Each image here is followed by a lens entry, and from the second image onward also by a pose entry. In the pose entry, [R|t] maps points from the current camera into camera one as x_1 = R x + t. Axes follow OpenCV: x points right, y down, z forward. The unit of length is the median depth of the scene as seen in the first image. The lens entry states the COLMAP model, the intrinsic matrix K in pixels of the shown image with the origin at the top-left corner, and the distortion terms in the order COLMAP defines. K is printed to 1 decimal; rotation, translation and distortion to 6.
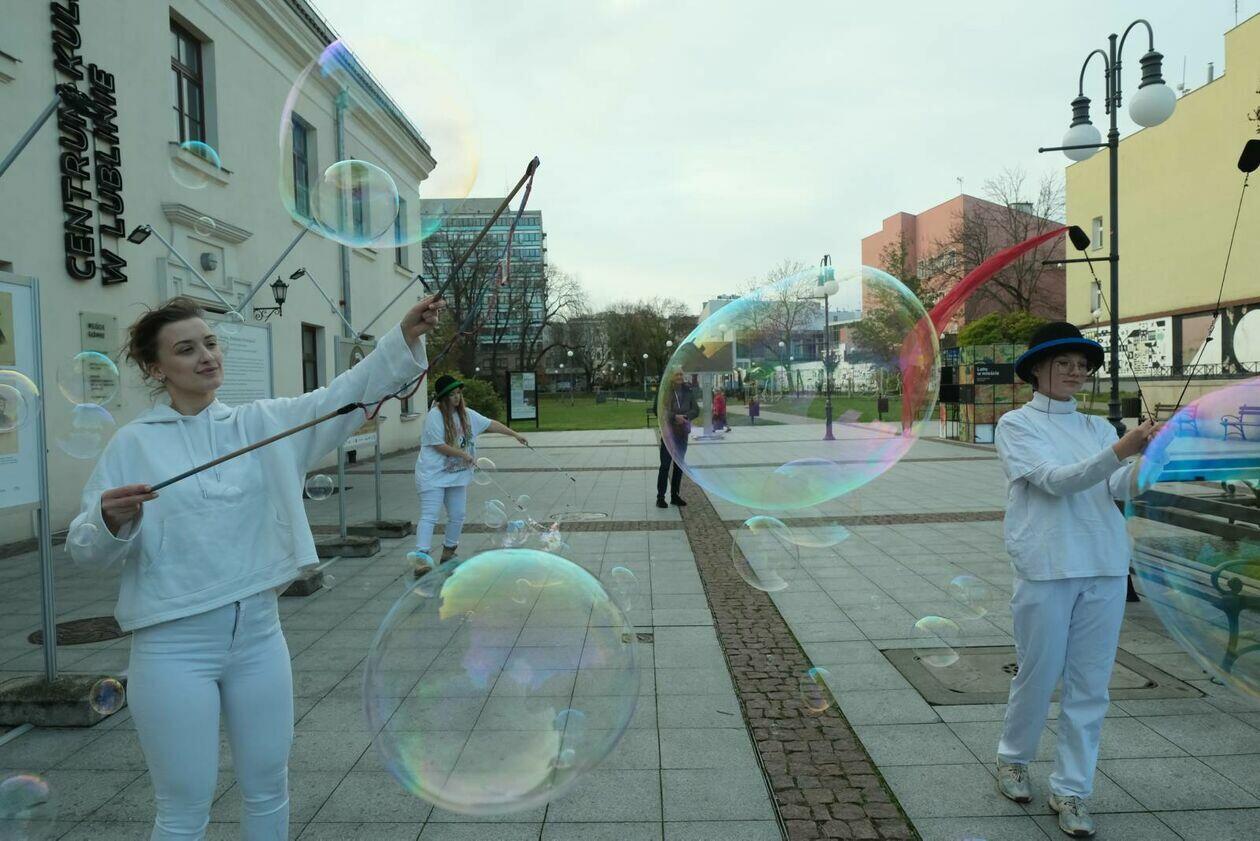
lens RADIAL K [[874.6, 0, 642.5], [0, 874.6, 463.7], [0, 0, 1]] dist [-0.020868, 0.003955]
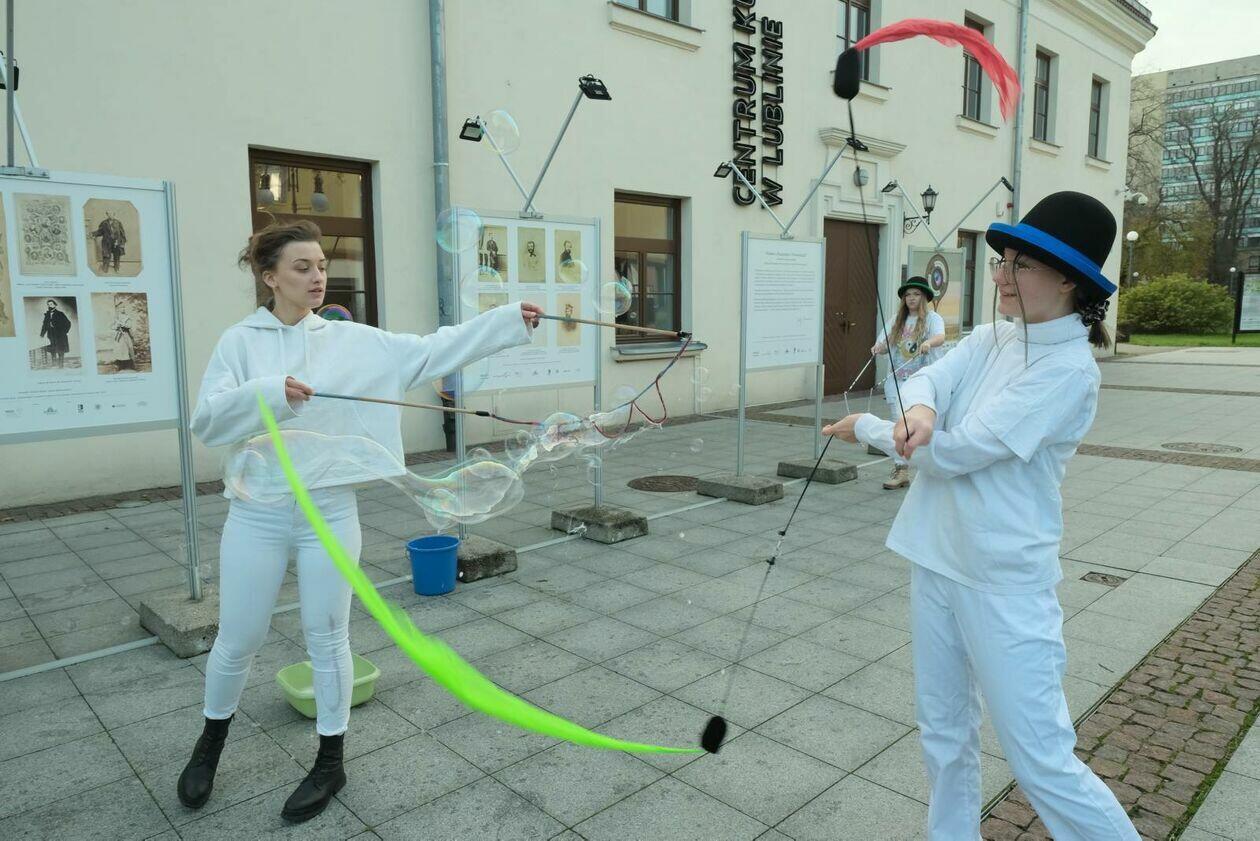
lens RADIAL K [[874.6, 0, 613.8], [0, 874.6, 448.7], [0, 0, 1]] dist [-0.020868, 0.003955]
pose [[0.689807, 0.117458, -0.714401, 0.130853], [-0.052838, 0.992288, 0.112127, -0.002849], [0.722062, -0.039598, 0.690694, 0.014645]]
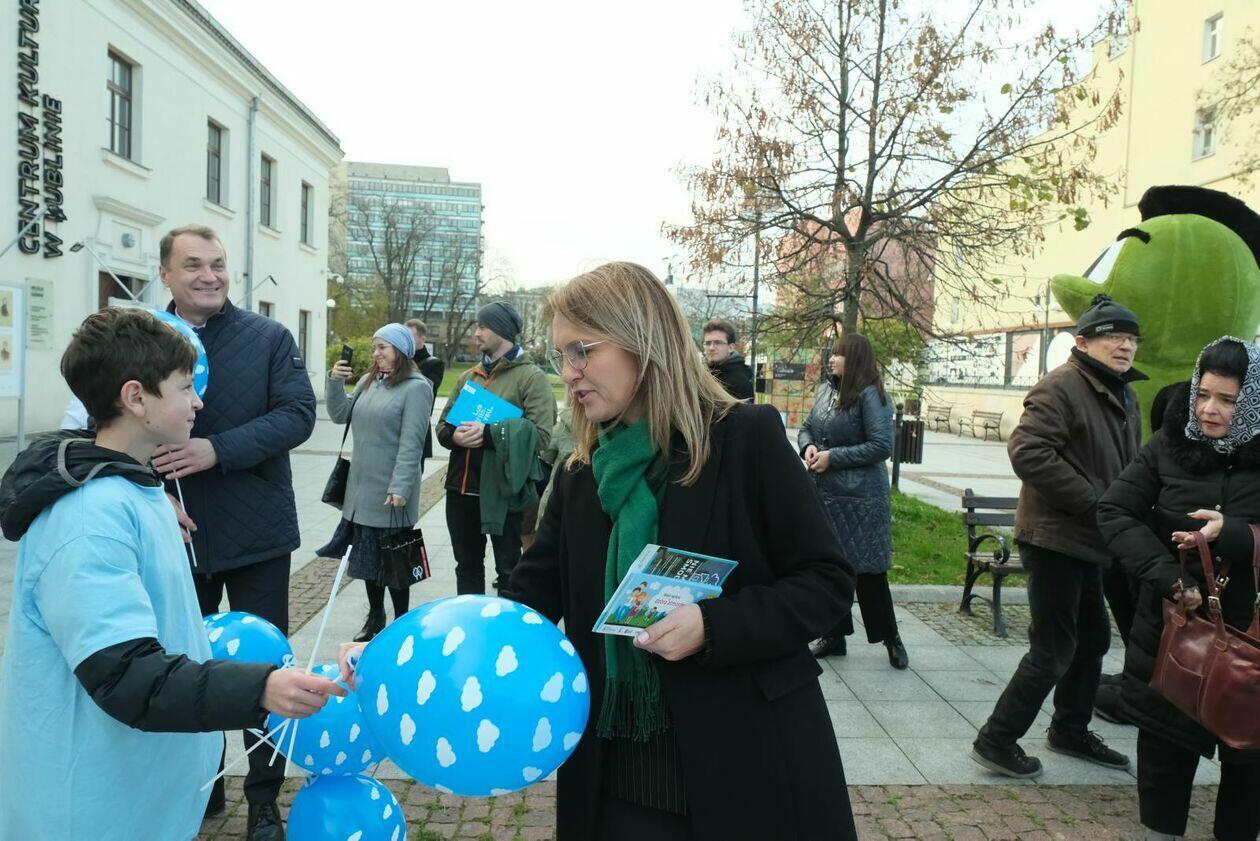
lens RADIAL K [[874.6, 0, 631.1], [0, 874.6, 451.2], [0, 0, 1]] dist [-0.020868, 0.003955]
pose [[0.996034, 0.062578, 0.063243, 0.218003], [-0.063200, 0.997970, 0.007888, 0.024852], [-0.062621, -0.011854, 0.997967, -0.400944]]
